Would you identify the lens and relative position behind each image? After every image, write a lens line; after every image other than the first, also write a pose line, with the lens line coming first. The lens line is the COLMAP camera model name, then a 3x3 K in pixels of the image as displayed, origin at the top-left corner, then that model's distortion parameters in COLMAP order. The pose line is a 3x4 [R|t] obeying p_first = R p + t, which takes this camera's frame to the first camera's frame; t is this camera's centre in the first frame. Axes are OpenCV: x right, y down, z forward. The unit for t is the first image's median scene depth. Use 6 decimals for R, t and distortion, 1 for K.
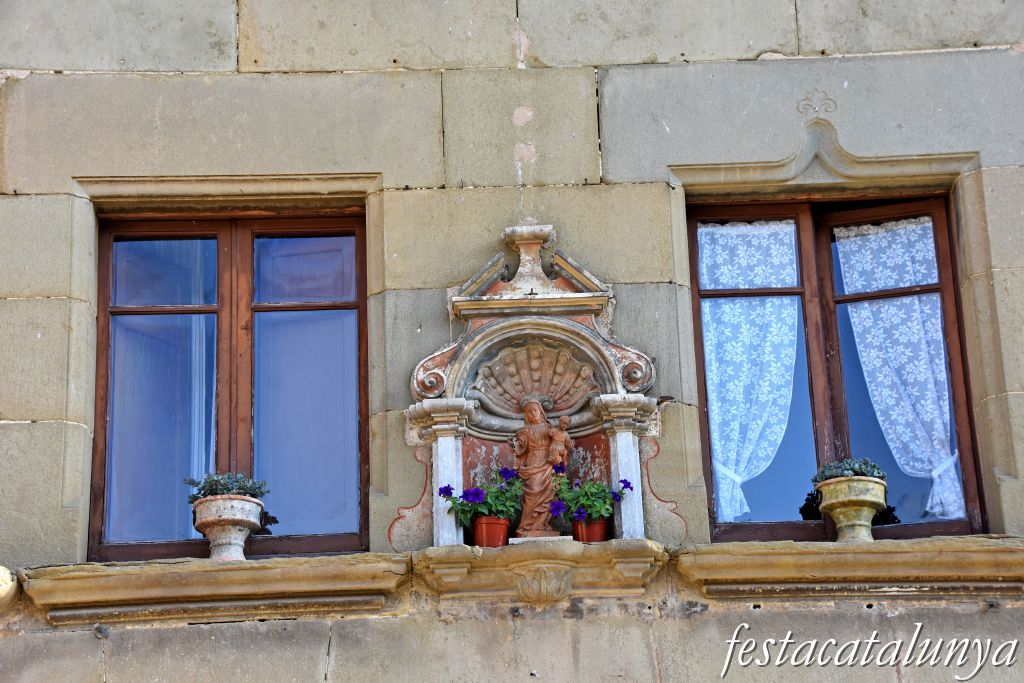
lens RADIAL K [[2290.3, 0, 522.3], [0, 2290.3, 373.9], [0, 0, 1]] dist [0.698237, 0.000000]
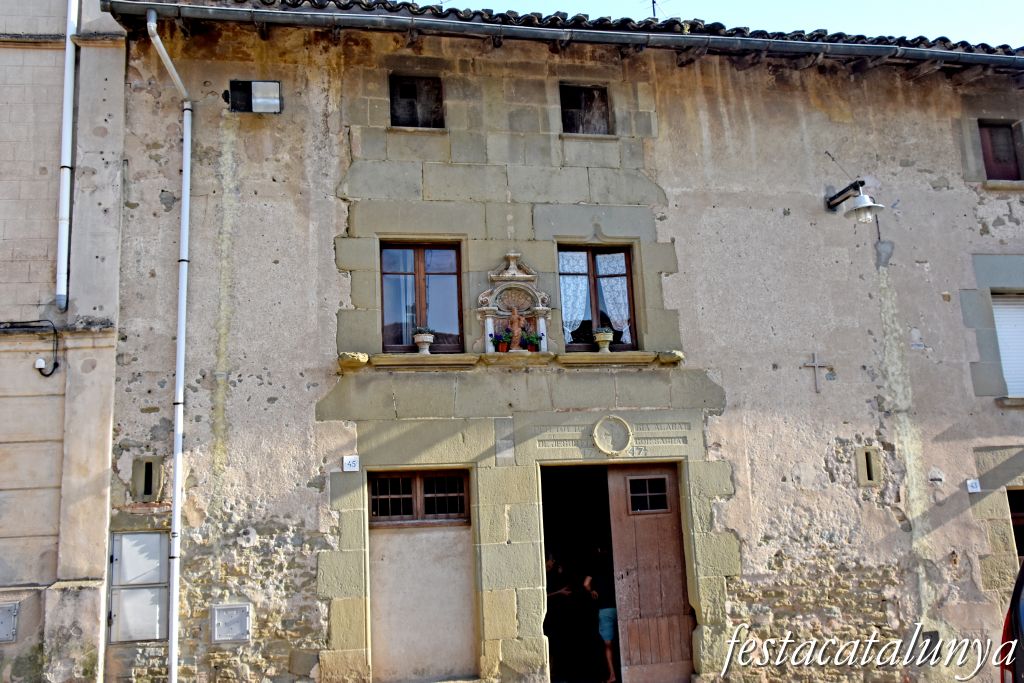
lens RADIAL K [[969.5, 0, 515.9], [0, 969.5, 342.4], [0, 0, 1]] dist [-0.029097, 0.000000]
pose [[0.981490, 0.024900, 0.189888, -0.262200], [-0.051409, 0.989376, 0.135986, -0.131473], [-0.184484, -0.143231, 0.972343, -0.380621]]
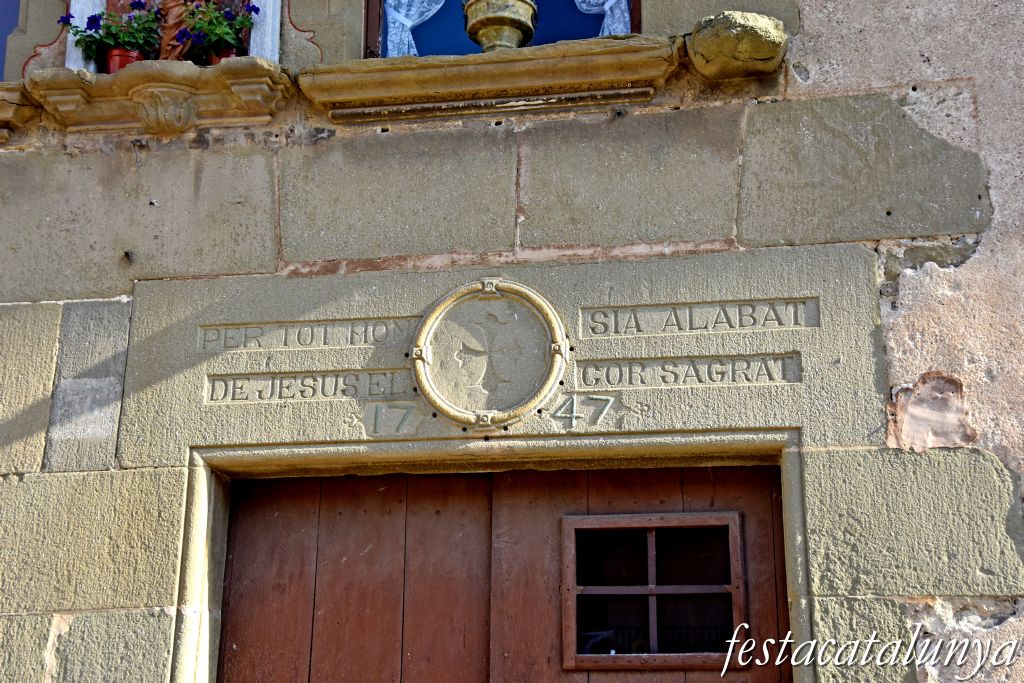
lens RADIAL K [[1471.6, 0, 508.3], [0, 1471.6, 342.9], [0, 0, 1]] dist [0.241839, 0.000000]
pose [[0.981691, -0.014994, -0.189890, 0.261507], [0.022905, 0.998956, 0.039535, 0.162269], [0.189099, -0.043161, 0.981009, 0.401772]]
